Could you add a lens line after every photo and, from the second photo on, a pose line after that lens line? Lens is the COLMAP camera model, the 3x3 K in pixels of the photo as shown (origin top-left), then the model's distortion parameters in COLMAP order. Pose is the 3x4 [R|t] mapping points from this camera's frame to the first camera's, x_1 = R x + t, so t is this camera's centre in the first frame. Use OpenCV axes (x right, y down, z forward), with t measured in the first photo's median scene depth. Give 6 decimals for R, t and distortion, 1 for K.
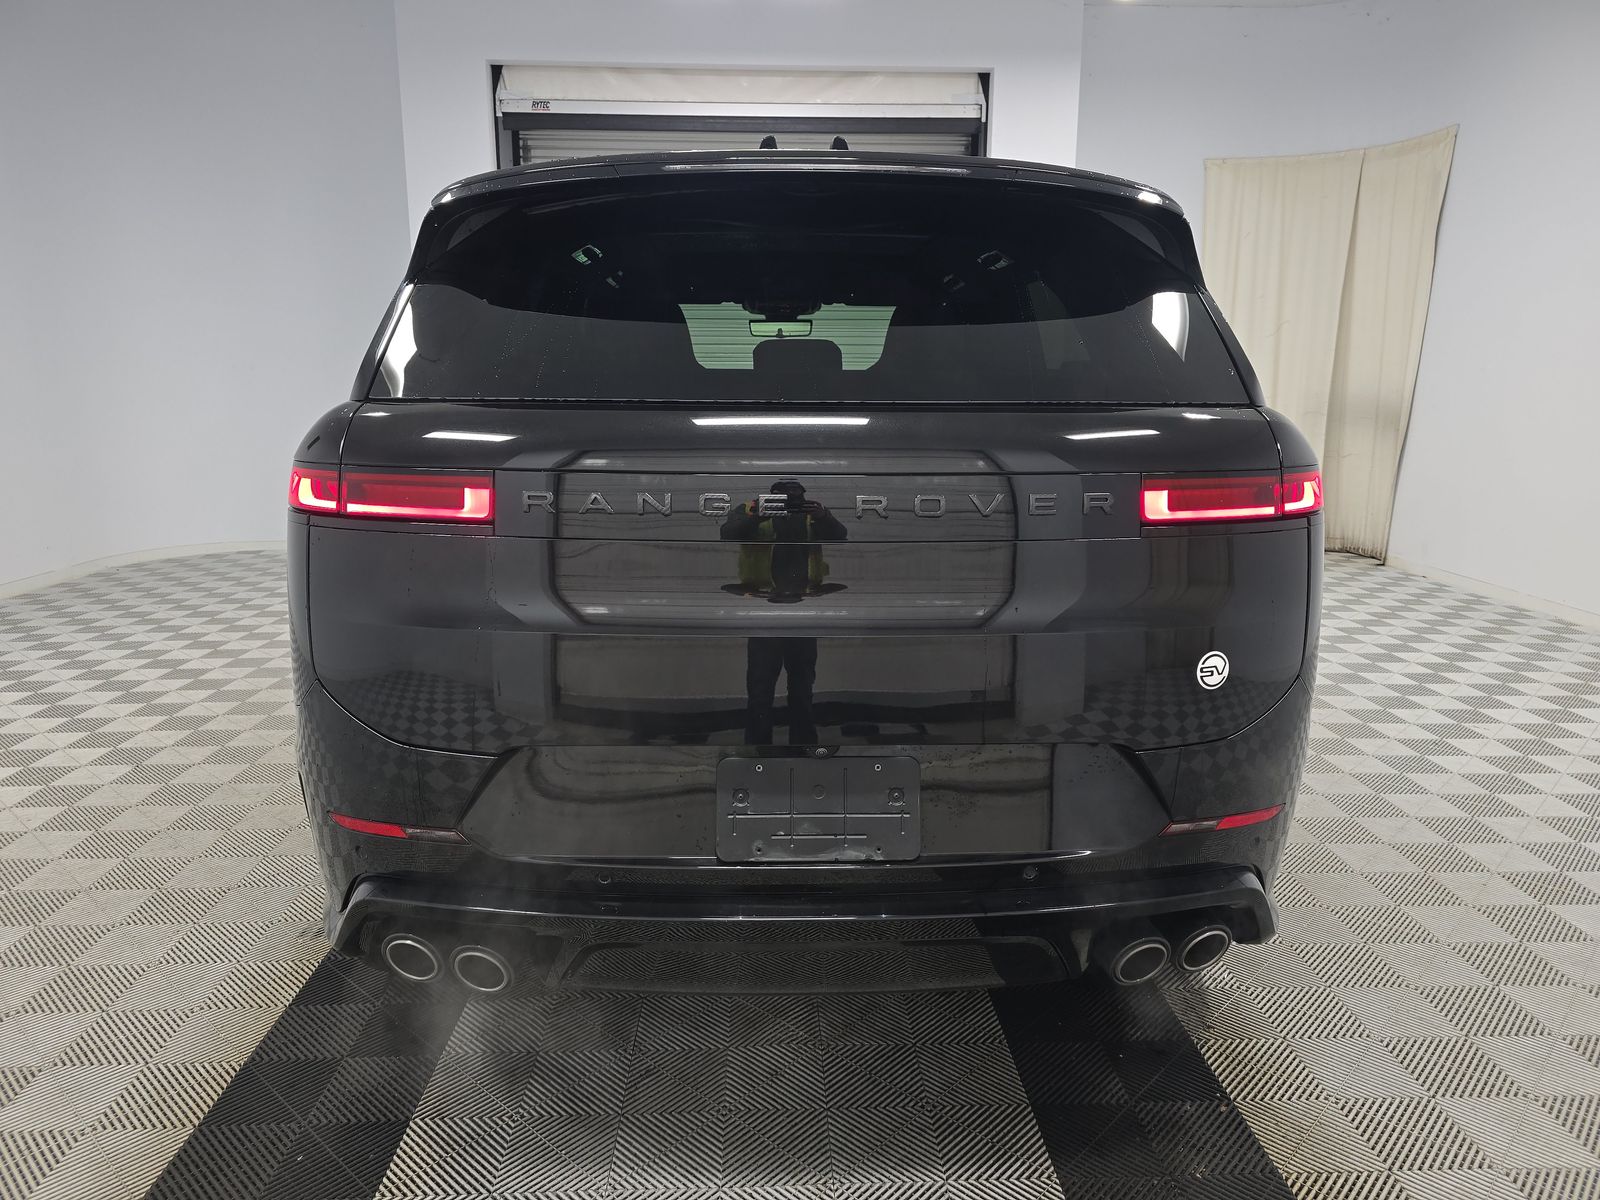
lens RADIAL K [[1082.0, 0, 801.4], [0, 1082.0, 599.9], [0, 0, 1]] dist [-0.009722, -0.003729]
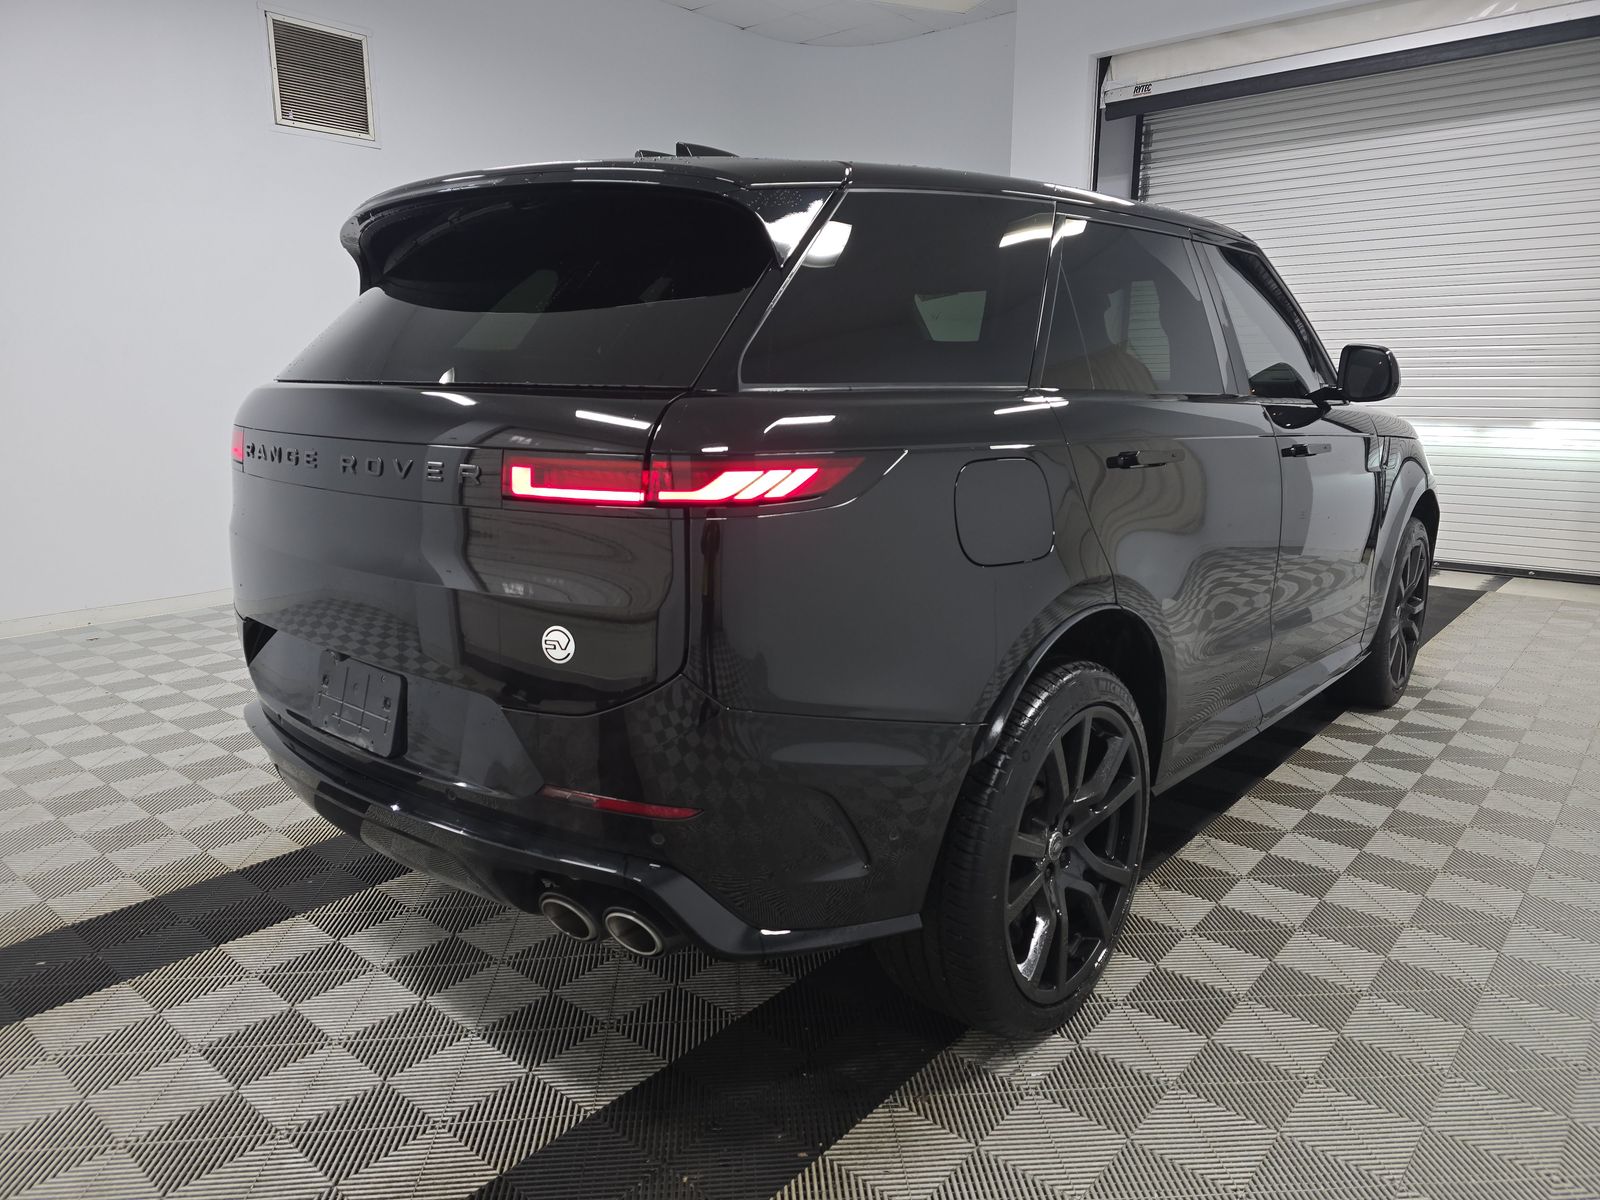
lens RADIAL K [[1082.0, 0, 805.2], [0, 1082.0, 603.6], [0, 0, 1]] dist [-0.009722, -0.003729]
pose [[0.733036, 0.129109, -0.667824, 0.920735], [-0.121250, 0.990898, 0.058479, -0.046486], [0.669296, 0.038107, 0.742018, 0.292090]]
